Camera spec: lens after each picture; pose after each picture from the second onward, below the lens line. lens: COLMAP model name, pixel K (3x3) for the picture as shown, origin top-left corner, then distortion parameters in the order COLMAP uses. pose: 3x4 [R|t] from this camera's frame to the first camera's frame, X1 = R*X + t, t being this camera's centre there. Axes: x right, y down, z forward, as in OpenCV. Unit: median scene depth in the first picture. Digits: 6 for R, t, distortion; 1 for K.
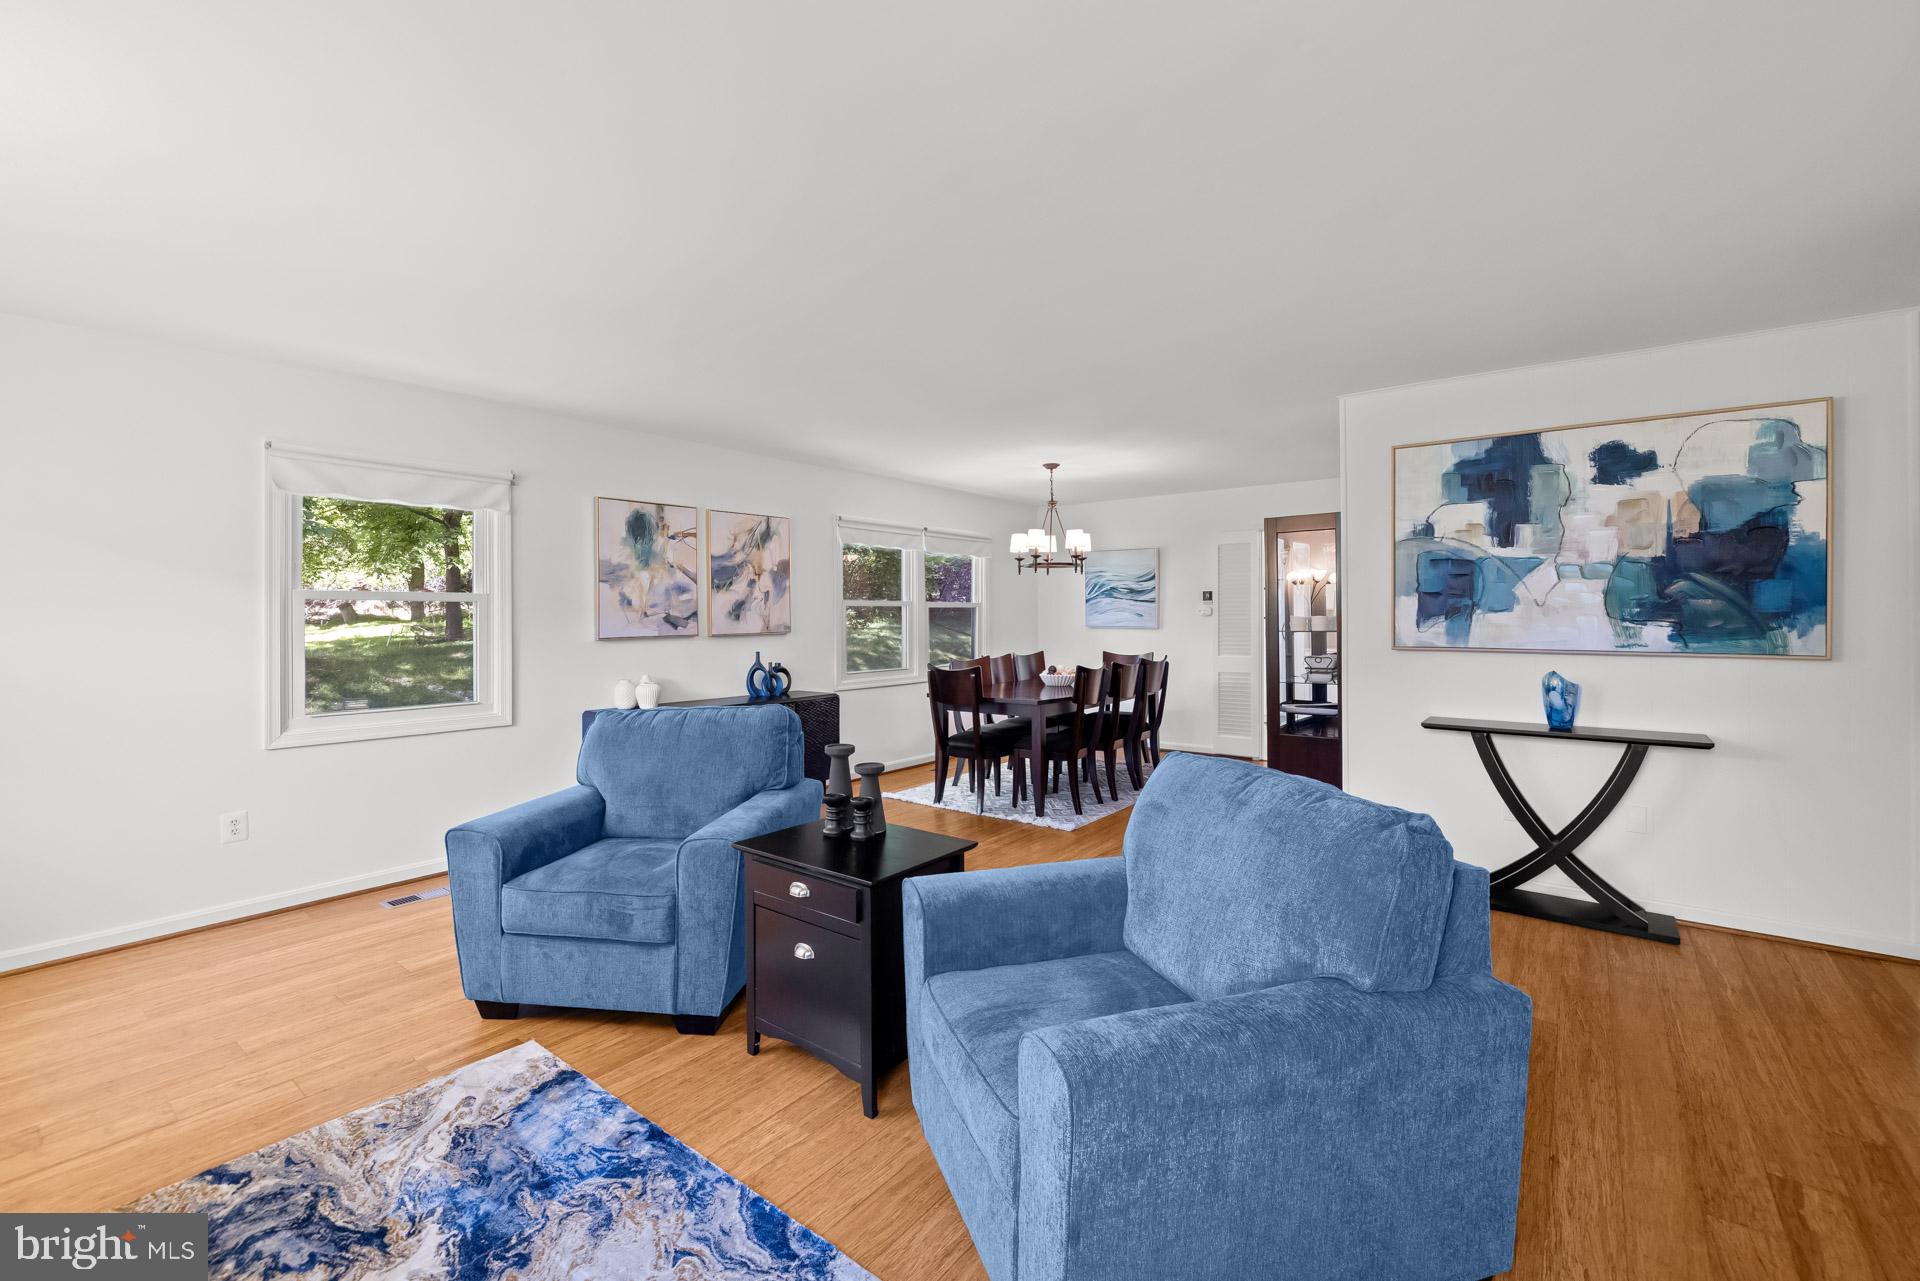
lens RADIAL K [[812.9, 0, 956.9], [0, 812.9, 618.5], [0, 0, 1]] dist [-0.002607, -0.000073]
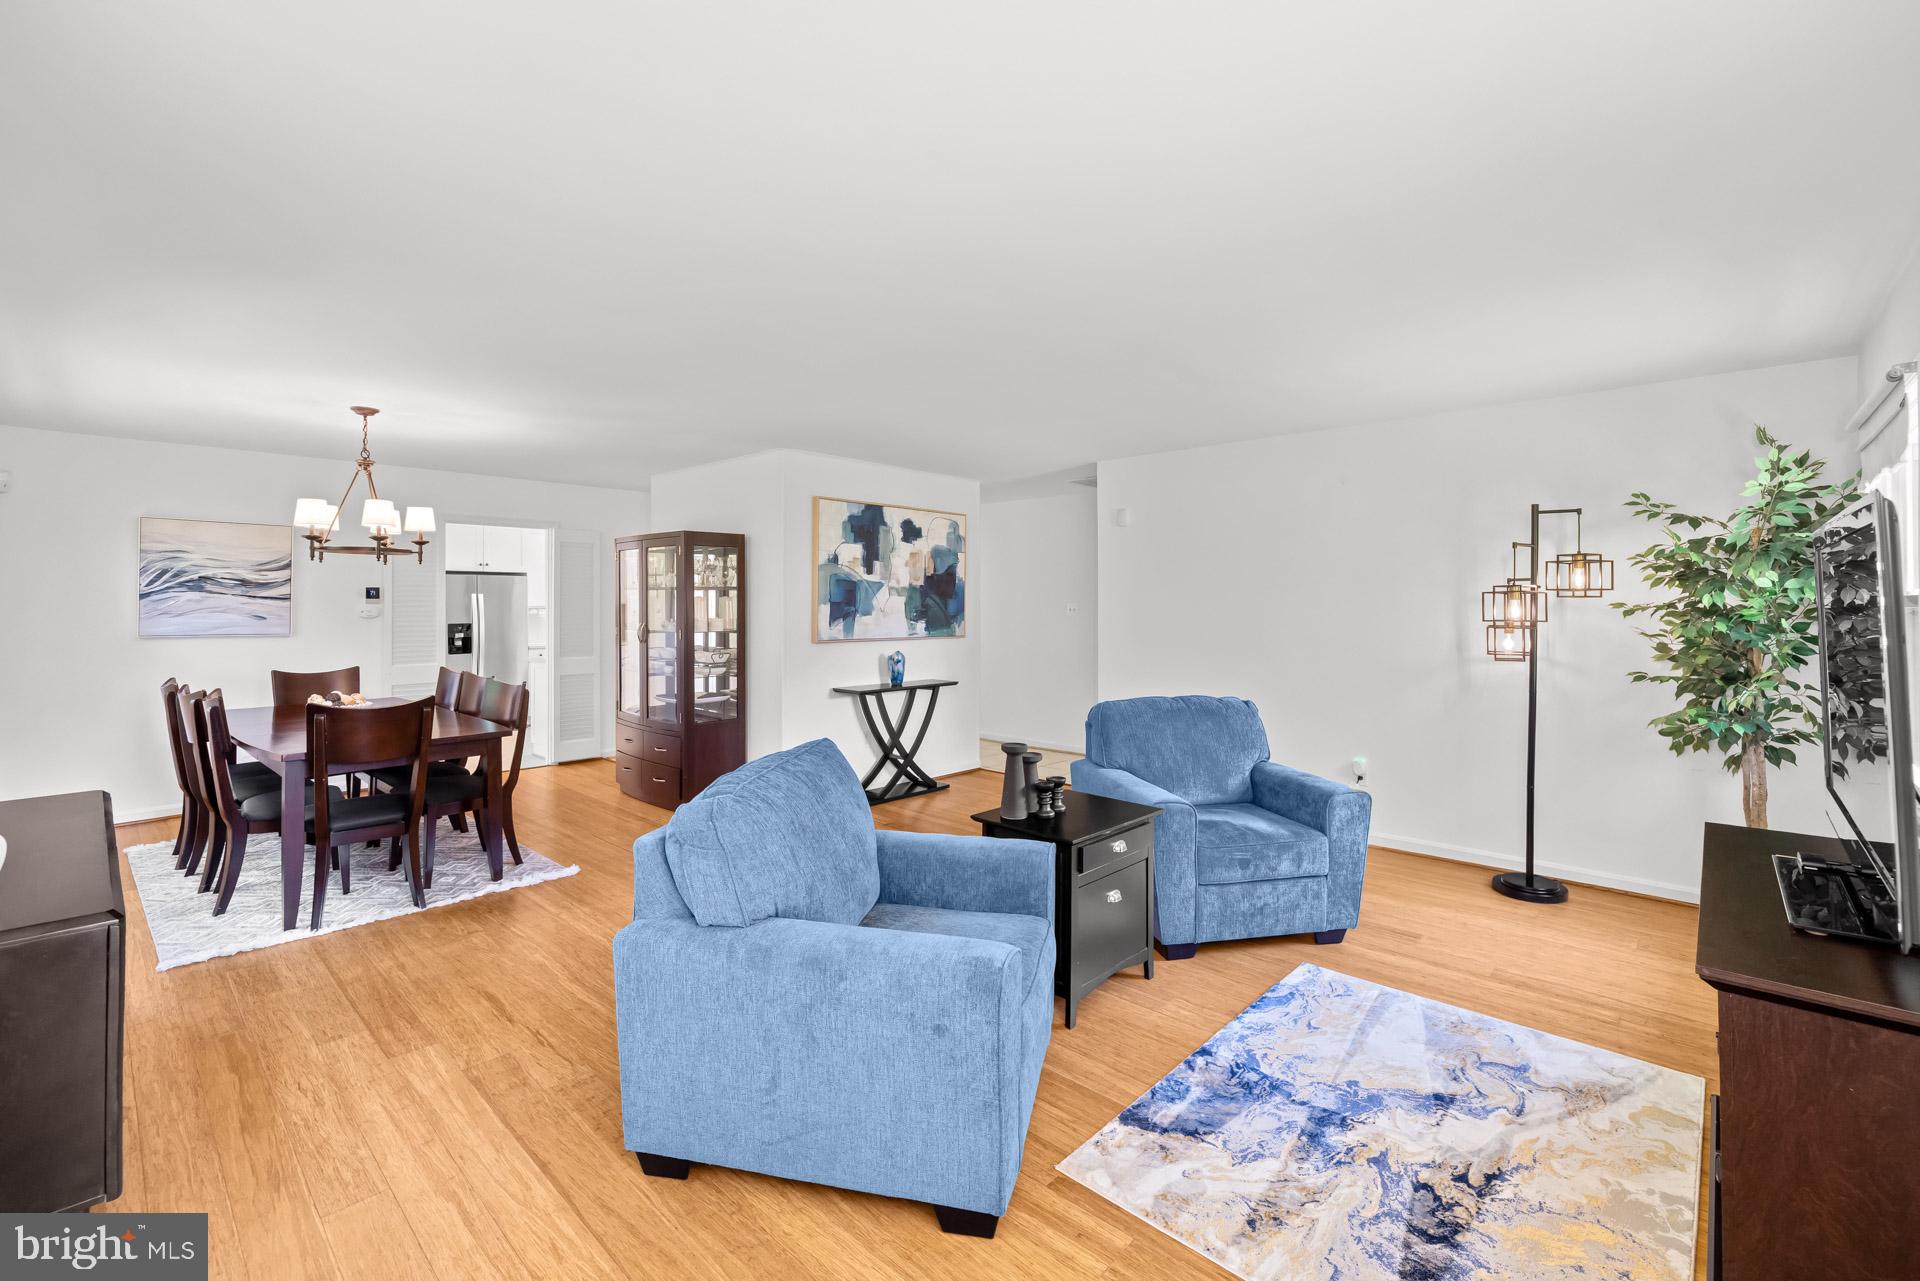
lens RADIAL K [[825.5, 0, 962.2], [0, 825.5, 585.4], [0, 0, 1]] dist [0.000821, 0.000566]
pose [[0.085785, 0.025854, 0.995978, -0.707369], [0.003162, 0.999651, -0.026222, -0.018573], [-0.996309, 0.005399, 0.085674, 0.530687]]
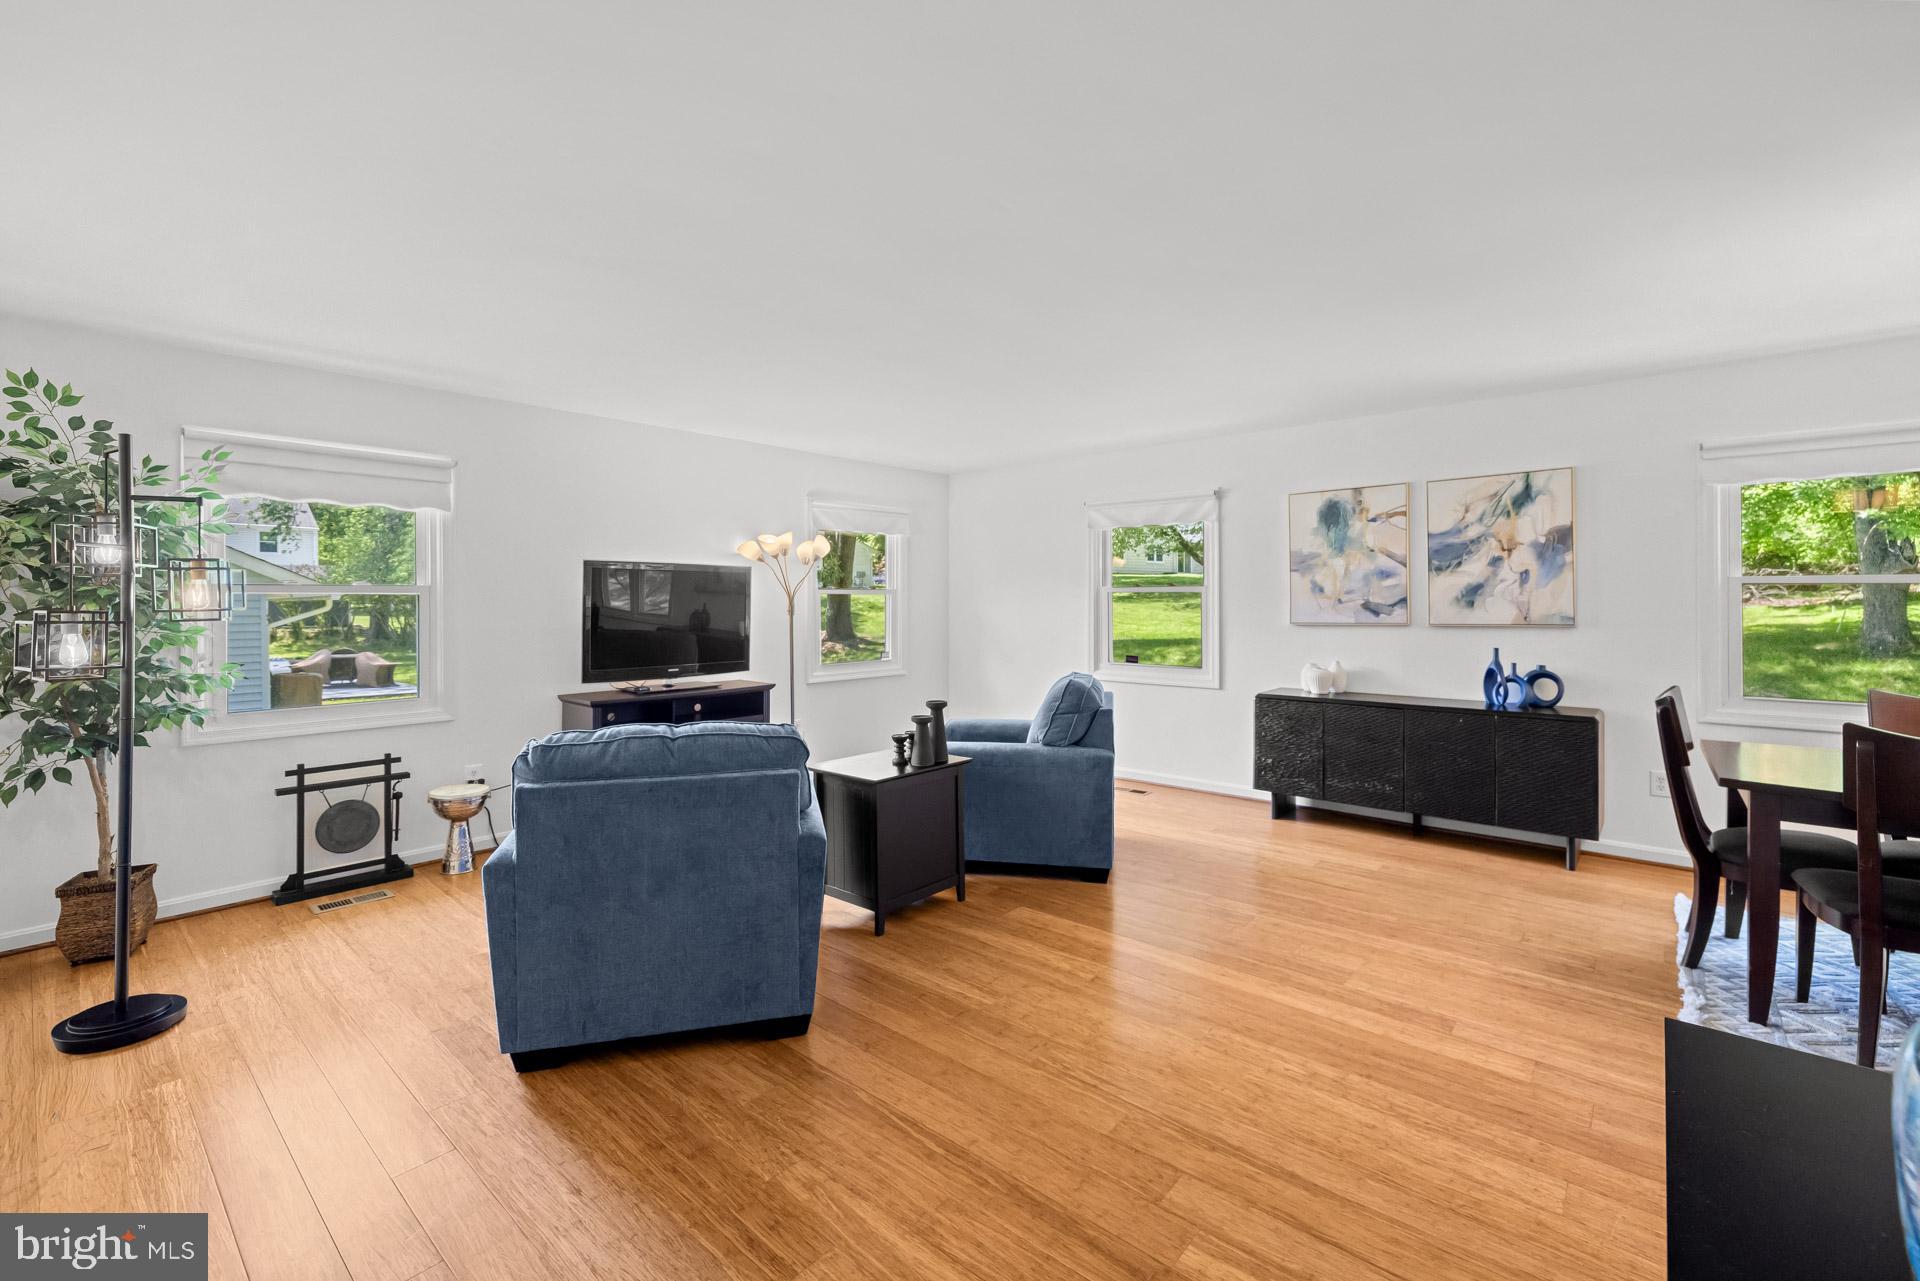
lens RADIAL K [[807.0, 0, 967.3], [0, 807.0, 602.7], [0, 0, 1]] dist [0.000057, 0.000371]
pose [[-0.037734, 0.005441, -0.999273, 0.654310], [0.001733, 0.999984, 0.005379, -0.009605], [0.999286, -0.001529, -0.037743, 0.599375]]
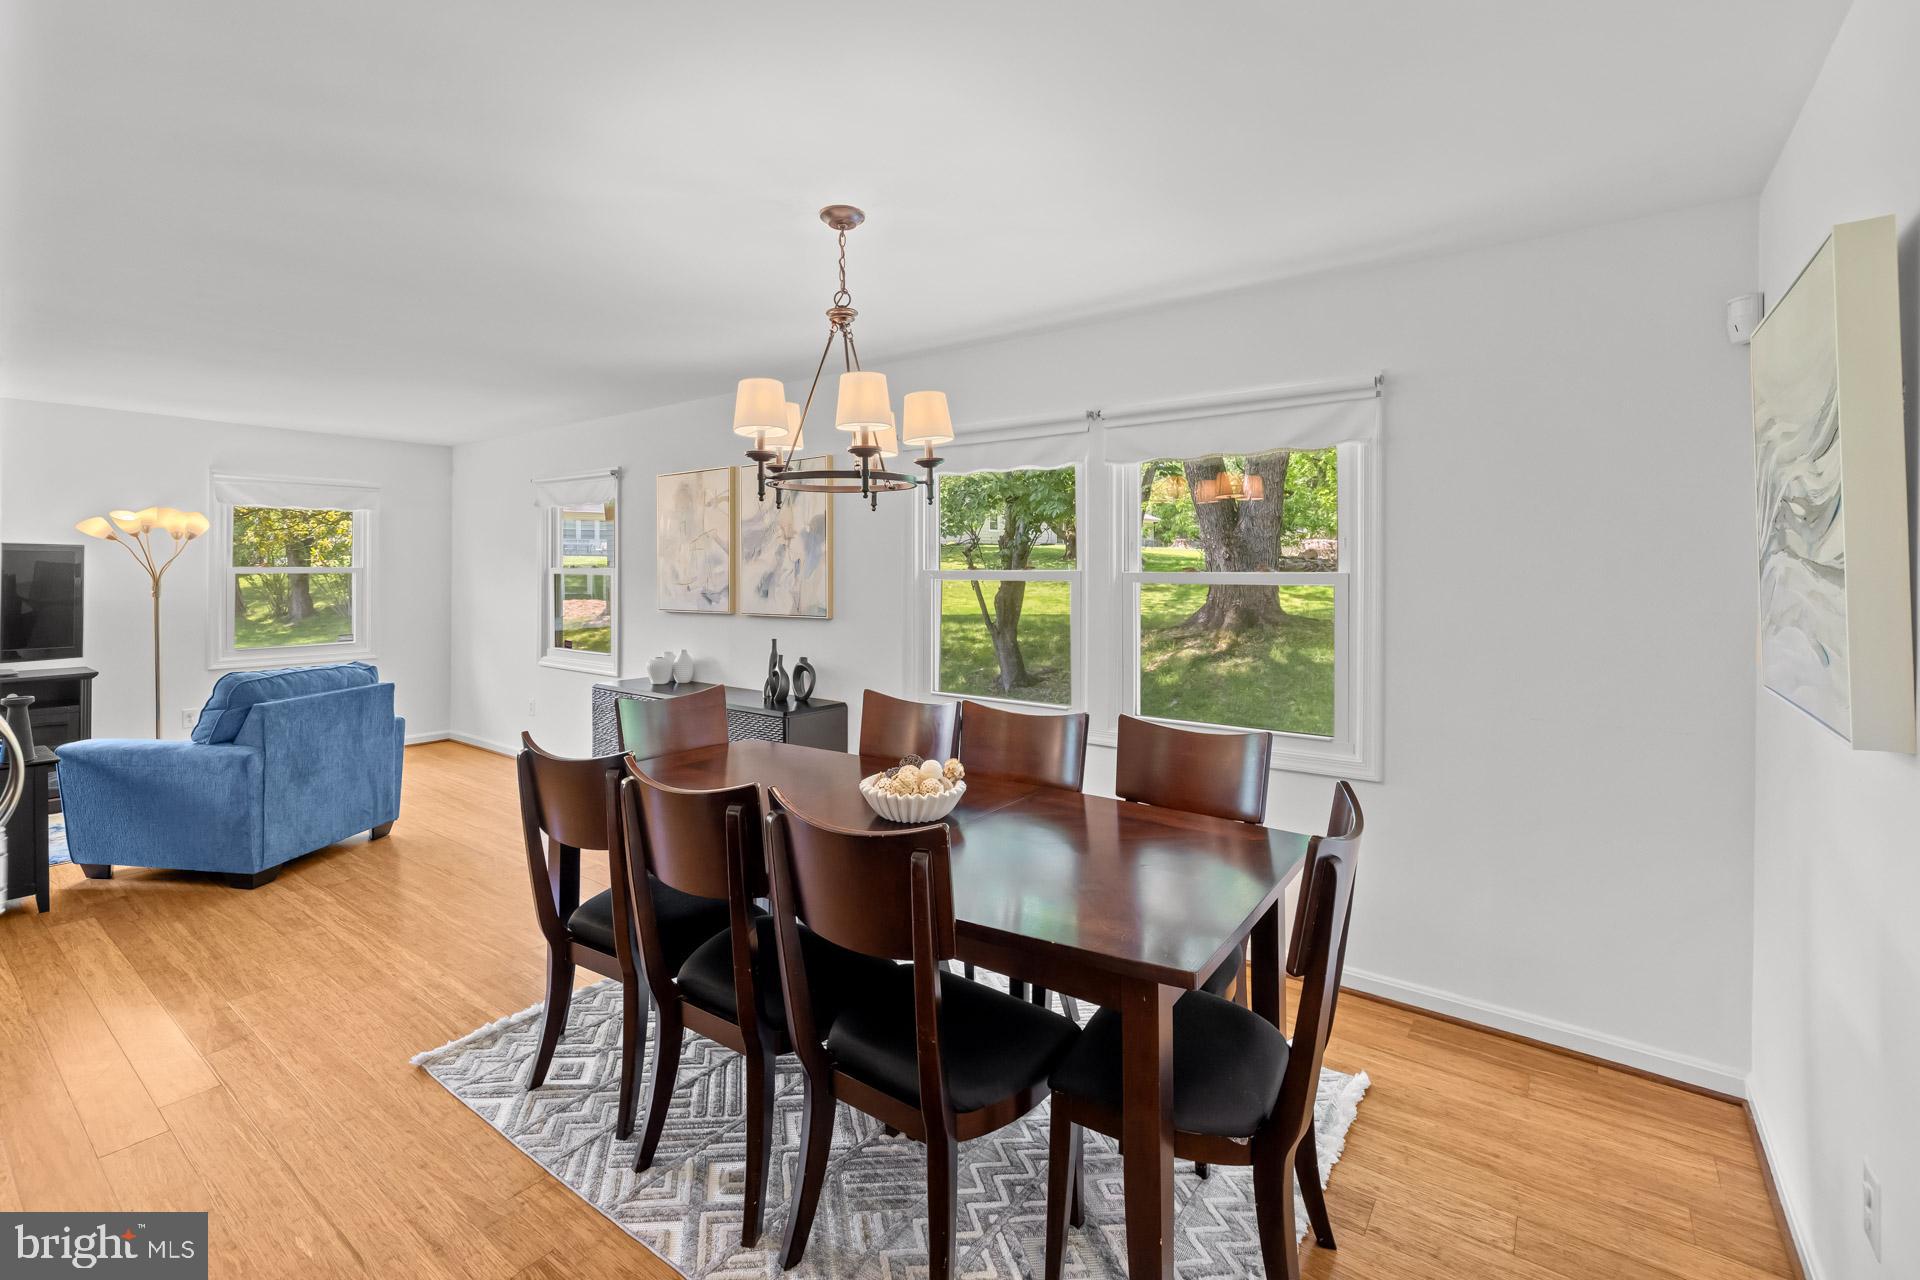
lens RADIAL K [[839.0, 0, 960.6], [0, 839.0, 573.2], [0, 0, 1]] dist [-0.000237, 0.000239]
pose [[0.017698, 0.007144, -0.999818, 0.648867], [-0.006627, 0.999953, 0.007027, -0.033055], [0.999821, 0.006501, 0.017744, 1.356465]]
